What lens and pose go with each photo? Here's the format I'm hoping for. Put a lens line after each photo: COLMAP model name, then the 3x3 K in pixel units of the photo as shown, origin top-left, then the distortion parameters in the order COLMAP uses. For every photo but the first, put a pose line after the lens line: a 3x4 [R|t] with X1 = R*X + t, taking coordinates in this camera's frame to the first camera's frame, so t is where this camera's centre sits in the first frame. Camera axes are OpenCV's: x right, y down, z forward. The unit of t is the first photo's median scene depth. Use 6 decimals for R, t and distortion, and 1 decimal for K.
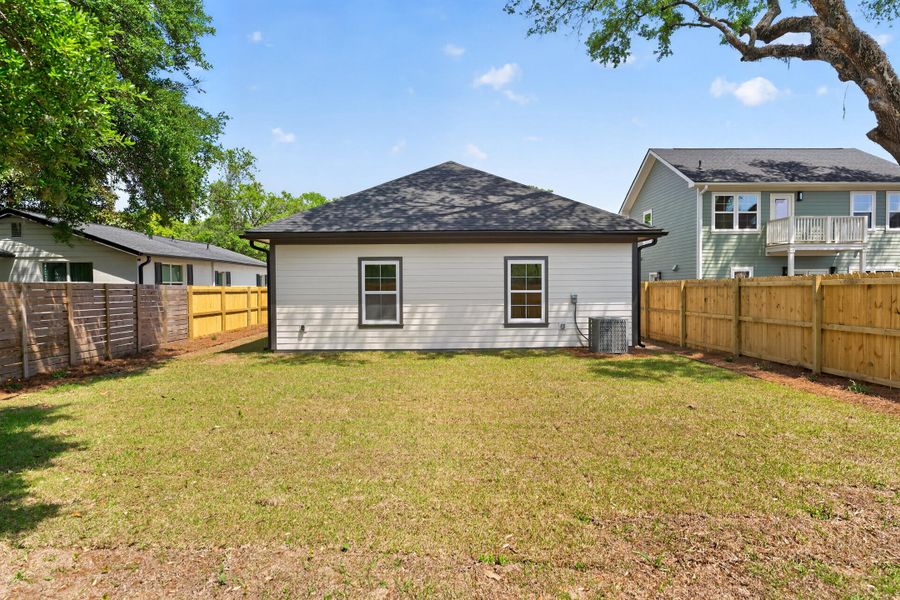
lens RADIAL K [[423.5, 0, 432.2], [0, 423.5, 300.3], [0, 0, 1]] dist [0.001442, 0.000266]
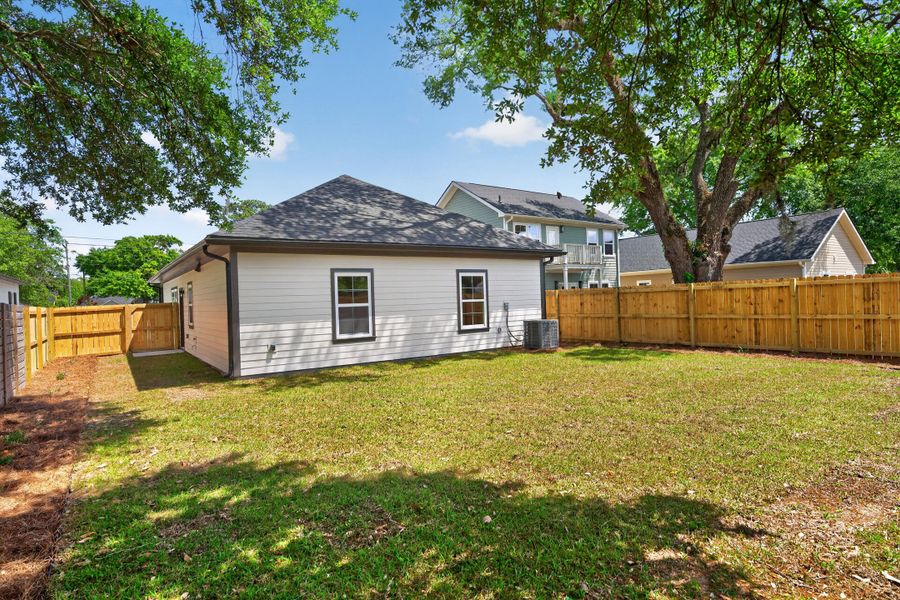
lens RADIAL K [[423.5, 0, 432.2], [0, 423.5, 300.3], [0, 0, 1]] dist [0.001442, 0.000266]
pose [[0.872425, -0.022358, 0.488236, -0.434516], [0.040207, 0.998850, -0.026105, 0.003041], [-0.487091, 0.042405, 0.872321, 0.069641]]
